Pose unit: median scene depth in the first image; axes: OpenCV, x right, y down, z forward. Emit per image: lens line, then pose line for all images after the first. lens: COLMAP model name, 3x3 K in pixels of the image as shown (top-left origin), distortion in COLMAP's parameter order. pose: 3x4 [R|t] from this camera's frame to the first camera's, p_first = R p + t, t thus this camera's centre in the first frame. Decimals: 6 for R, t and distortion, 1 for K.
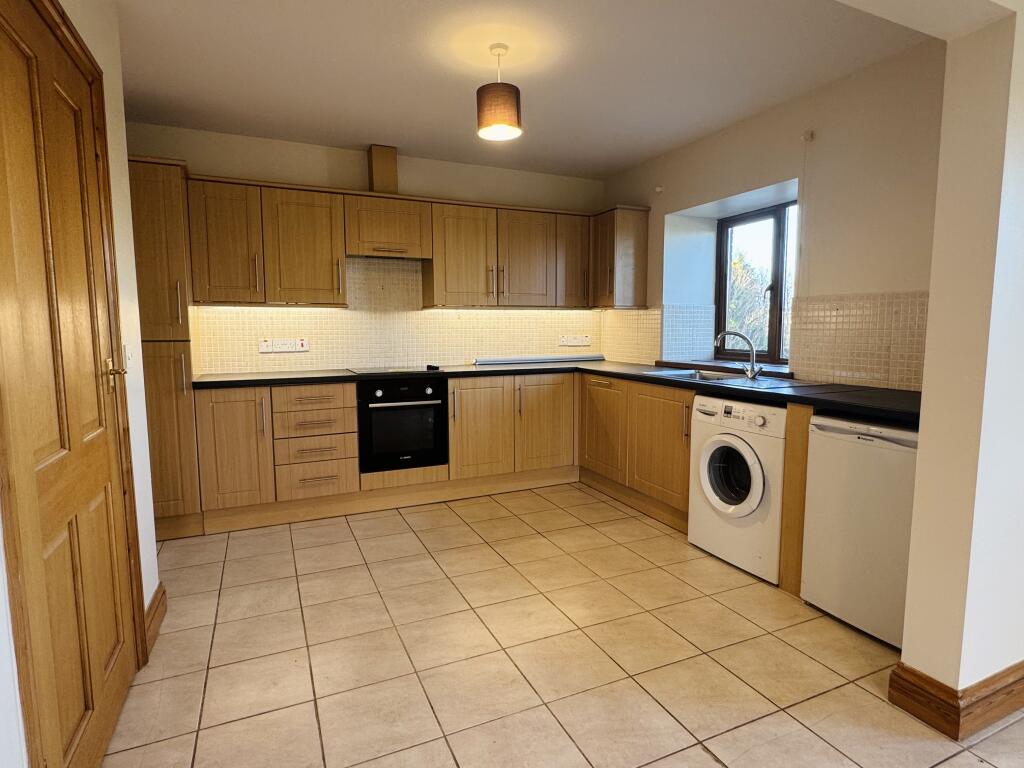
lens RADIAL K [[543.4, 0, 505.3], [0, 543.4, 384.0], [0, 0, 1]] dist [-0.007622, -0.000055]
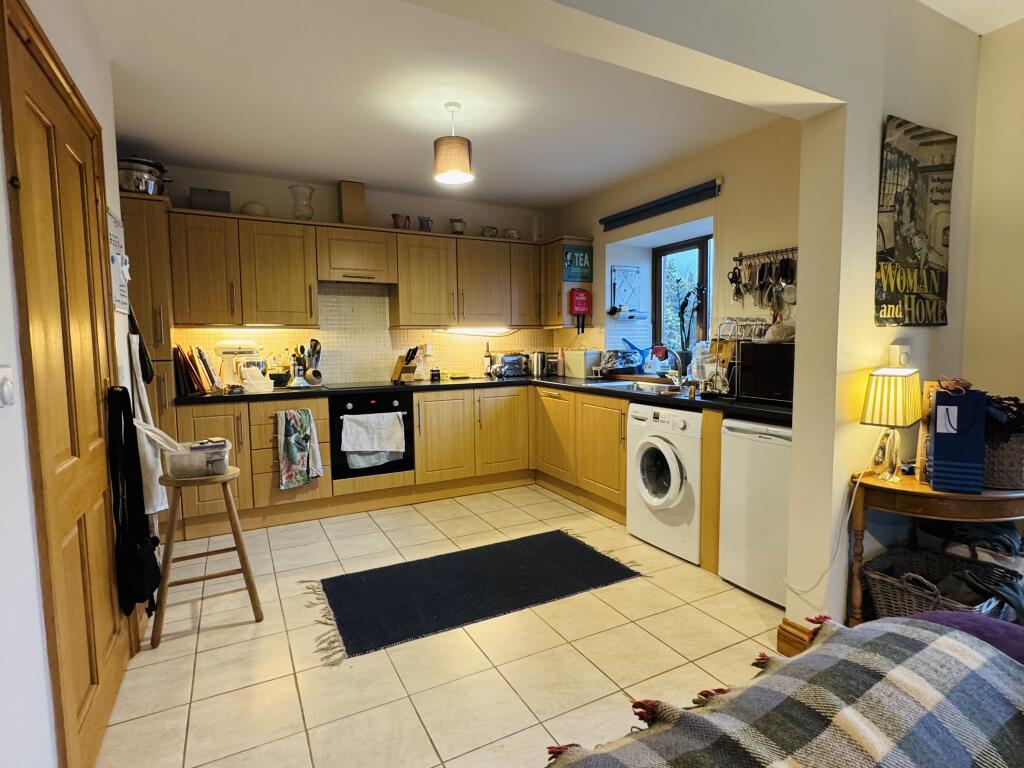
lens RADIAL K [[543.4, 0, 516.4], [0, 543.4, 384.1], [0, 0, 1]] dist [-0.007622, -0.000055]
pose [[0.997473, -0.012989, 0.069848, 0.030620], [0.014665, 0.999615, -0.023539, 0.003527], [-0.069516, 0.024504, 0.997280, -0.130508]]
